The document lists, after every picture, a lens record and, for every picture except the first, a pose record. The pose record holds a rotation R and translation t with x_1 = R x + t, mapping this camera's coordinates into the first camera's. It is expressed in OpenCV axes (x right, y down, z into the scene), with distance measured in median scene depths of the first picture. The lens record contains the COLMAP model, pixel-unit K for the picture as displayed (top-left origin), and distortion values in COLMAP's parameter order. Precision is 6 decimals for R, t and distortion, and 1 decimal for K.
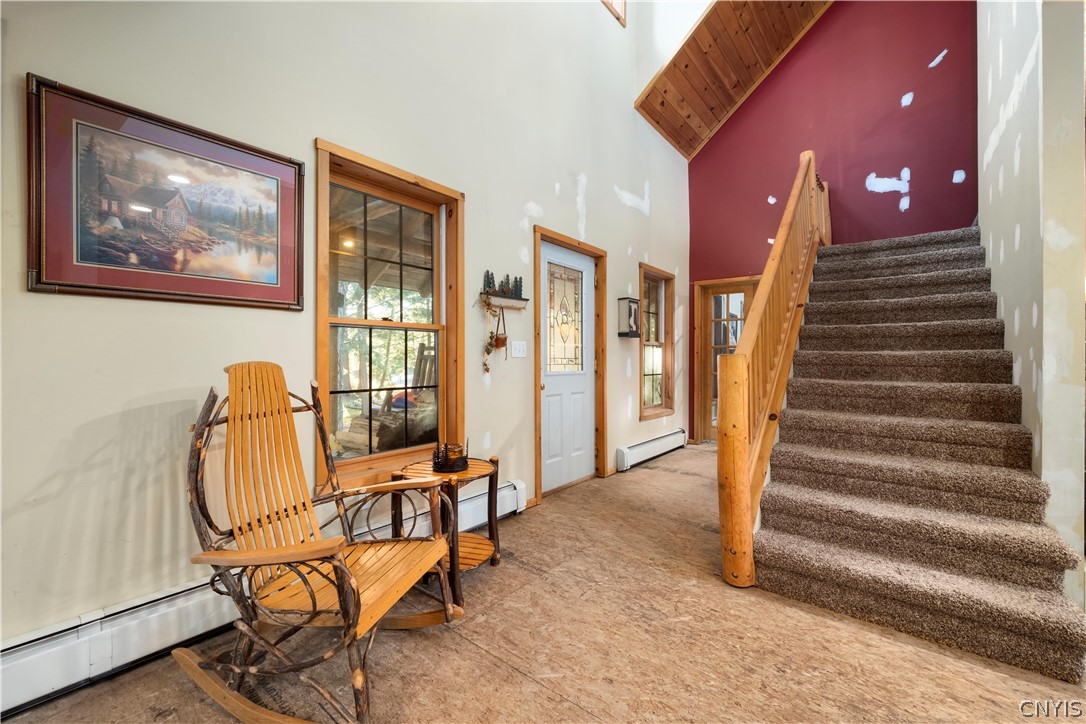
lens RADIAL K [[451.5, 0, 541.5], [0, 451.5, 356.5], [0, 0, 1]] dist [0.000089, 0.000100]
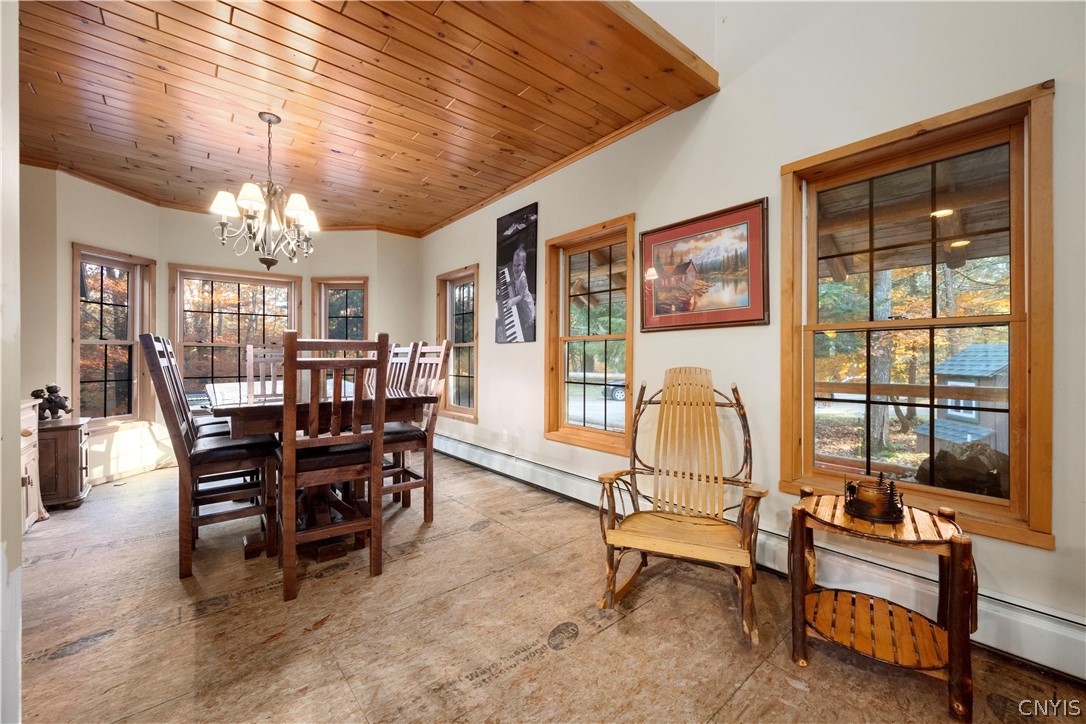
lens RADIAL K [[427.5, 0, 546.2], [0, 427.5, 359.8], [0, 0, 1]] dist [0.000789, -0.000072]
pose [[-0.181611, -0.008483, -0.983334, 0.721397], [-0.000899, 0.999964, -0.008461, 0.000124], [0.983370, -0.000652, -0.181612, 0.703714]]
